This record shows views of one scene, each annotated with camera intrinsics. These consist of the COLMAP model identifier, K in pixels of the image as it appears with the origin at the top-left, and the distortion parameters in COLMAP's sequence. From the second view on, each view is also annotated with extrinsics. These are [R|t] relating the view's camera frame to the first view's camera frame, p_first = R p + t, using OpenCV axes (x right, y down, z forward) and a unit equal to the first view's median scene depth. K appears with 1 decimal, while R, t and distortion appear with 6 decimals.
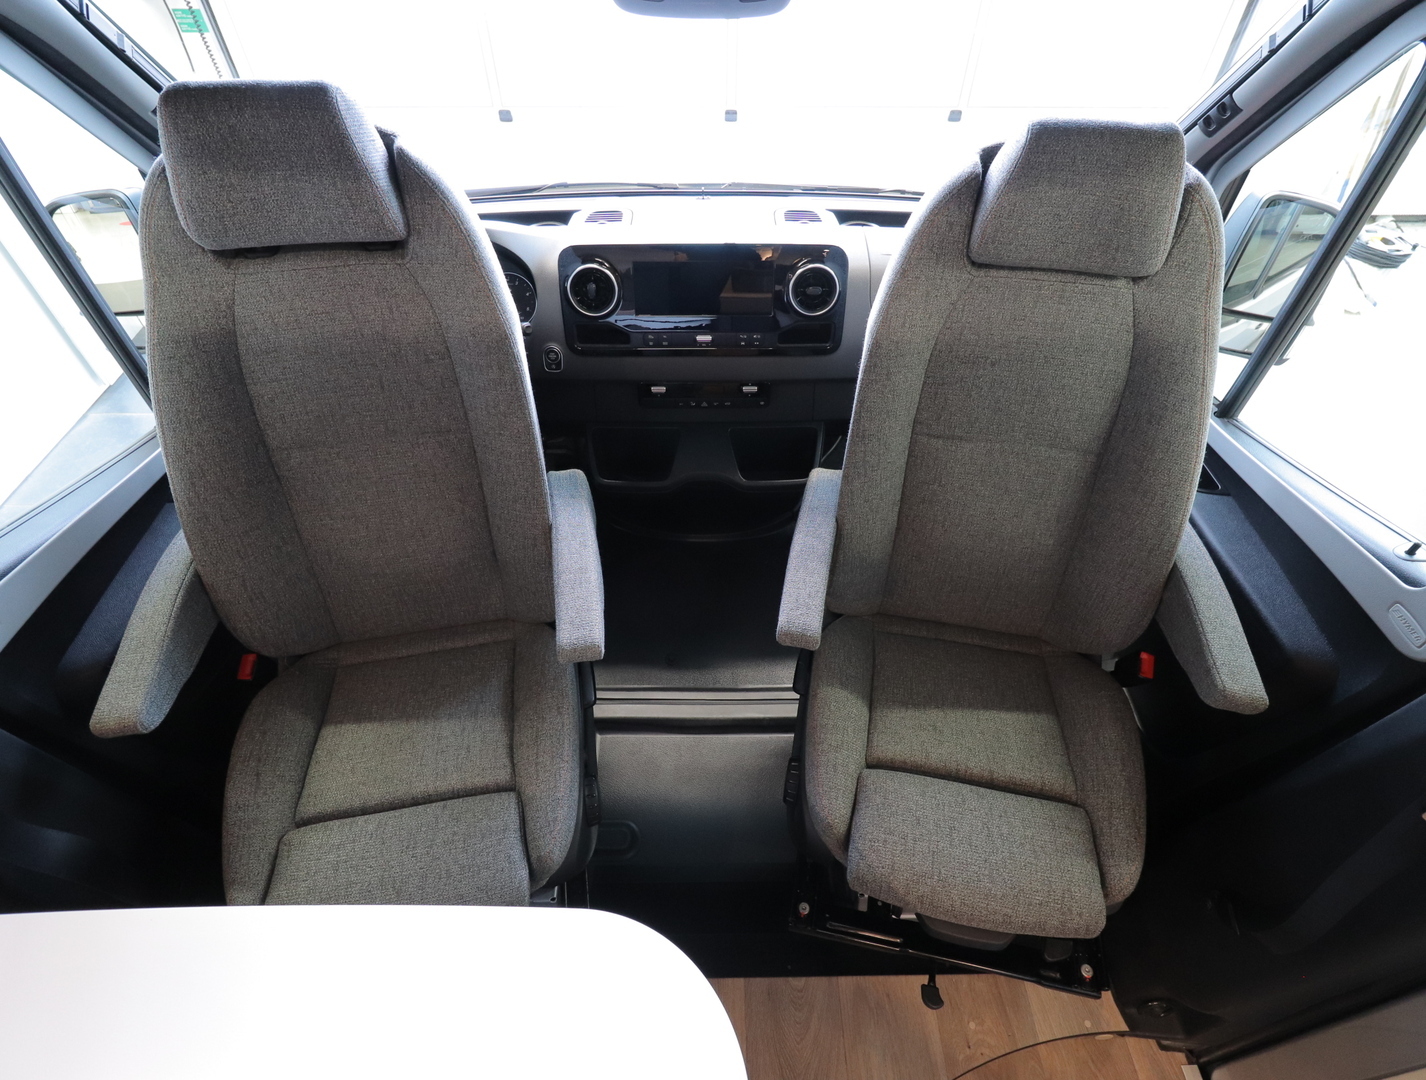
lens RADIAL K [[719.9, 0, 713.0], [0, 719.9, 540.0], [0, 0, 1]] dist [-0.000762, 0.000659]
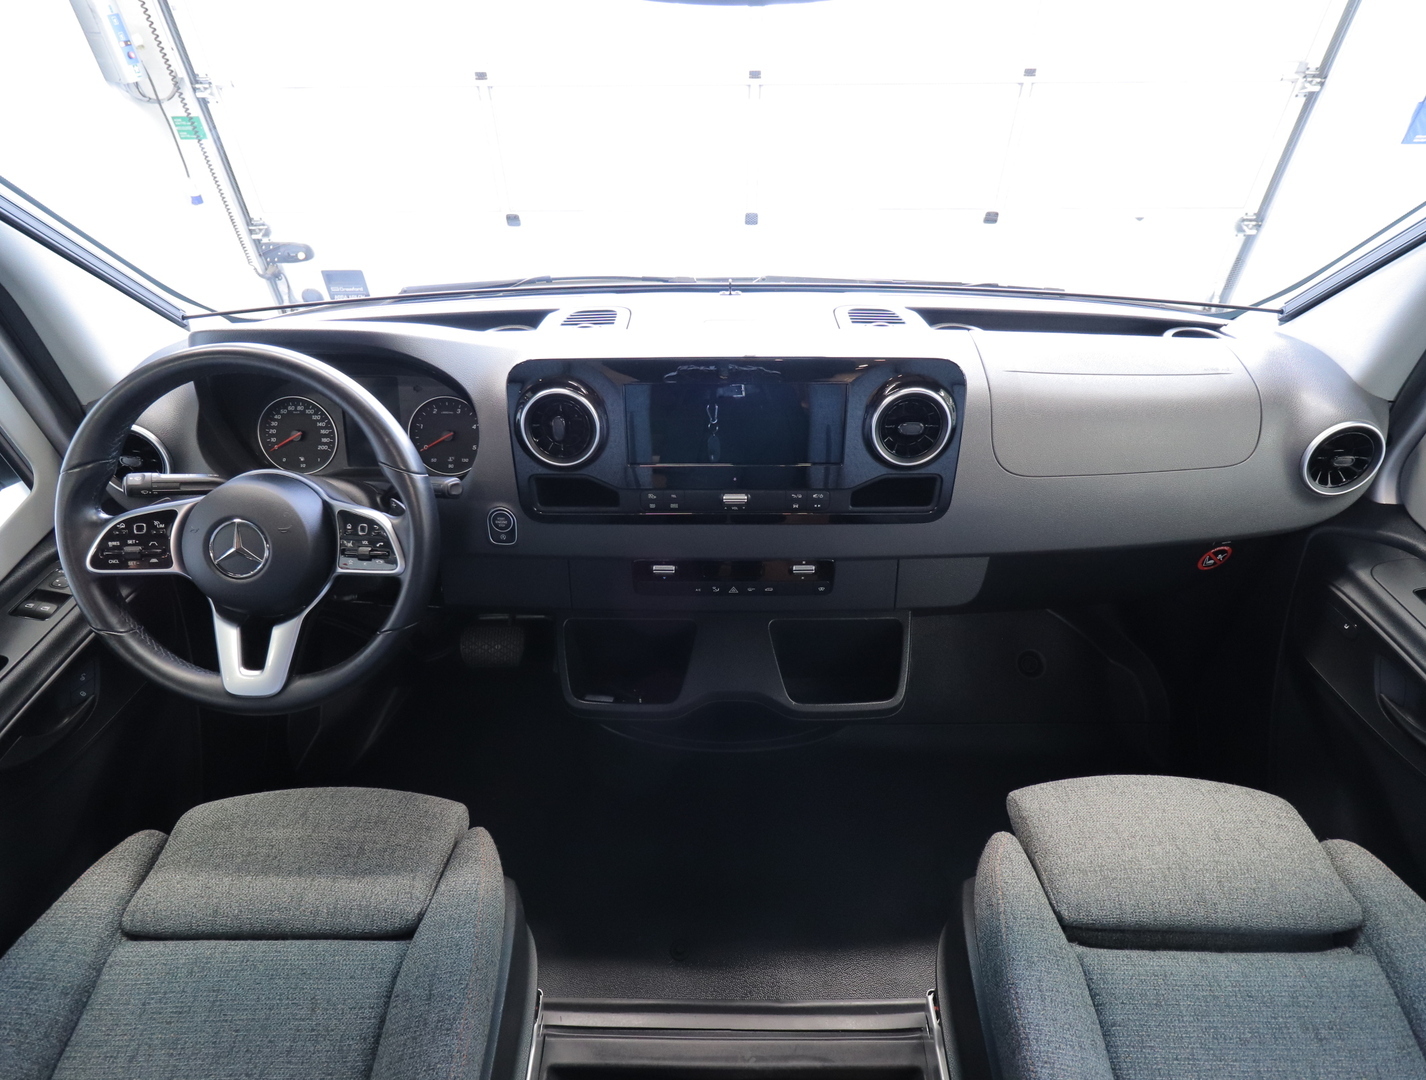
lens RADIAL K [[719.9, 0, 713.0], [0, 719.9, 540.0], [0, 0, 1]] dist [-0.000762, 0.000659]
pose [[0.999816, 0.003304, -0.018876, -0.018183], [-0.005689, 0.991791, -0.127743, -0.149015], [0.018299, 0.127827, 0.991628, 0.341385]]
